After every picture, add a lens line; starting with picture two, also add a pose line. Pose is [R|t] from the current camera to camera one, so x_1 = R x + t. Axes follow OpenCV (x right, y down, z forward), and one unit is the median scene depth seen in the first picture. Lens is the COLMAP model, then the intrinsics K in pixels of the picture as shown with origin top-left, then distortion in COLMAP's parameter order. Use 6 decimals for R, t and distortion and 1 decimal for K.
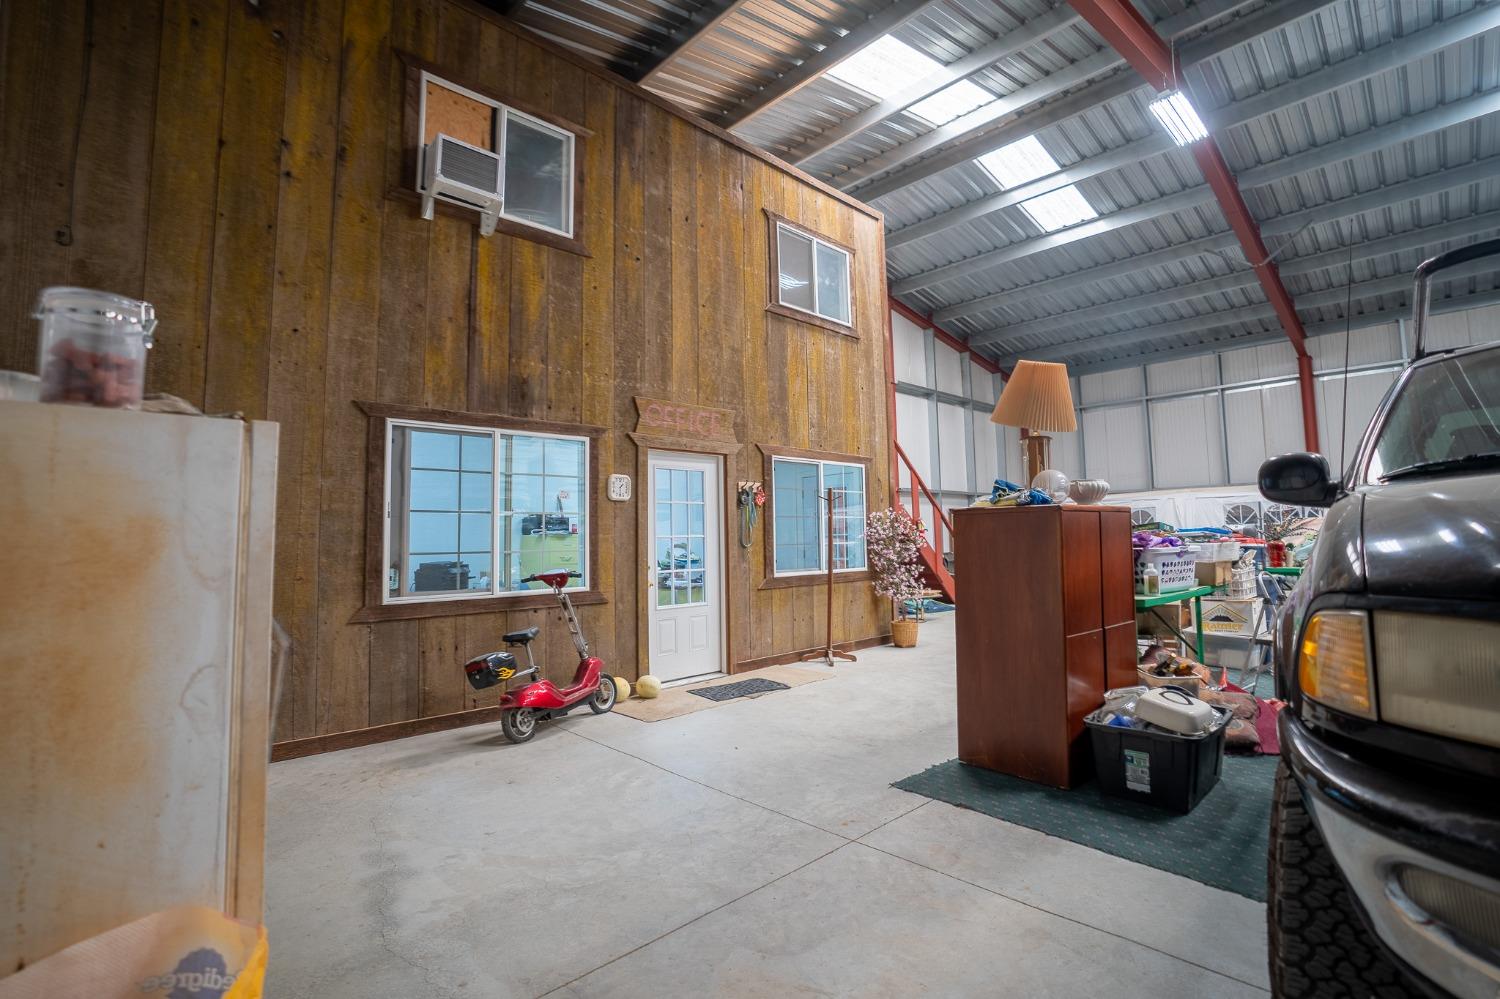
lens RADIAL K [[683.4, 0, 754.3], [0, 683.4, 494.8], [0, 0, 1]] dist [-0.041622, 0.011165]
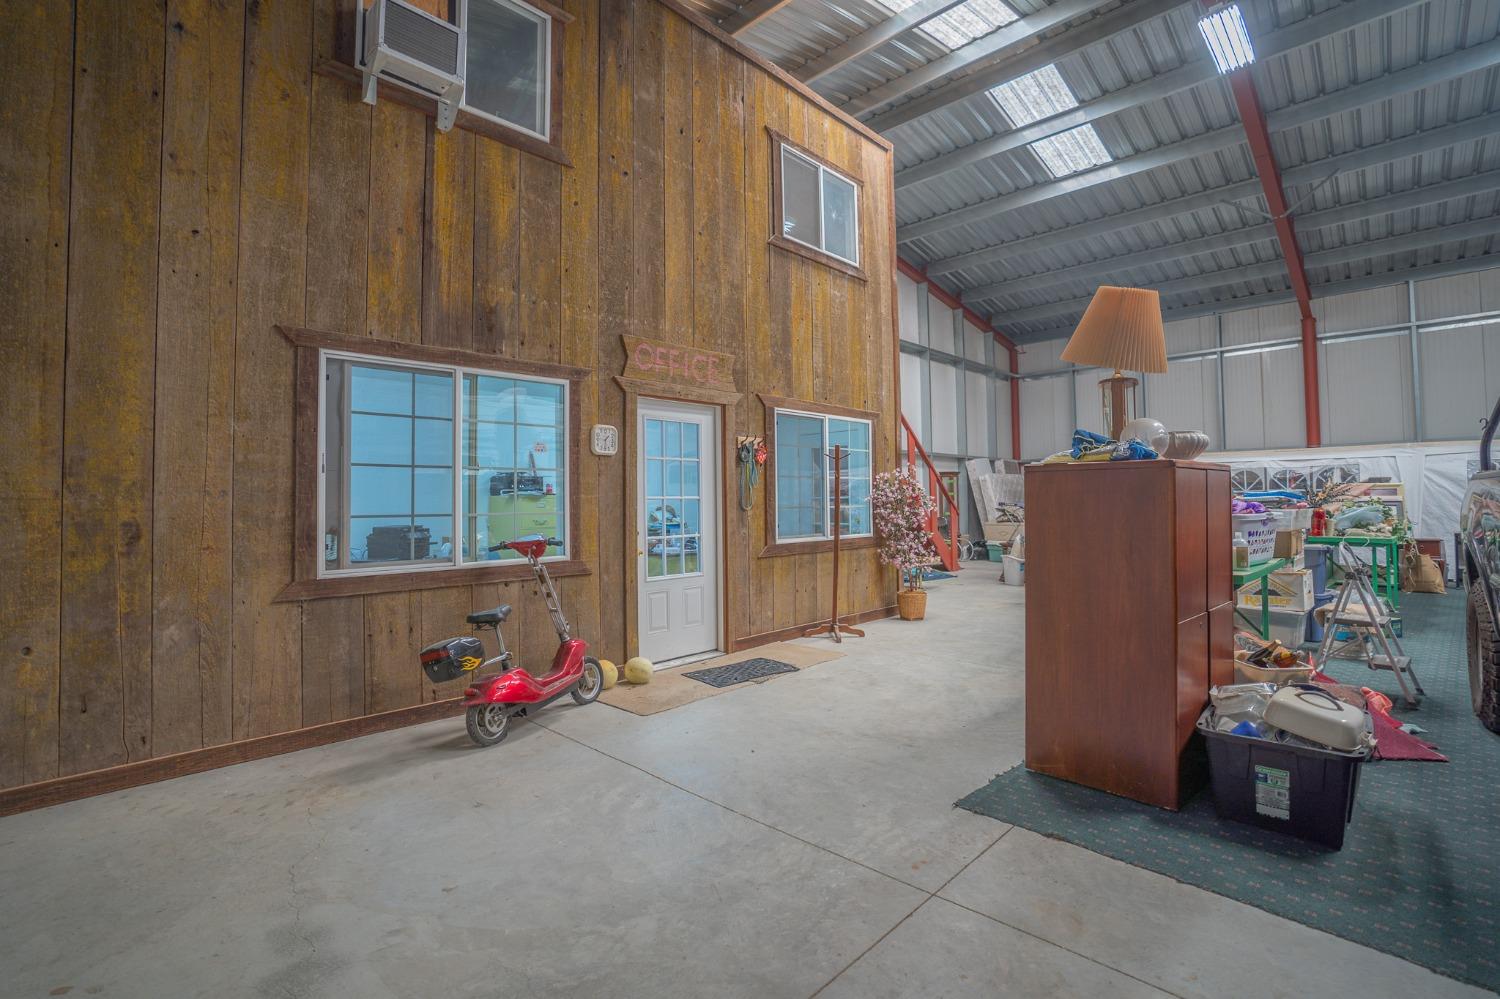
lens RADIAL K [[683.4, 0, 754.3], [0, 683.4, 487.9], [0, 0, 1]] dist [-0.041622, 0.011165]
pose [[0.999115, 0.006863, 0.041510, -0.045978], [-0.008665, 0.999021, 0.043387, 0.010565], [-0.041171, -0.043708, 0.998196, 0.136830]]
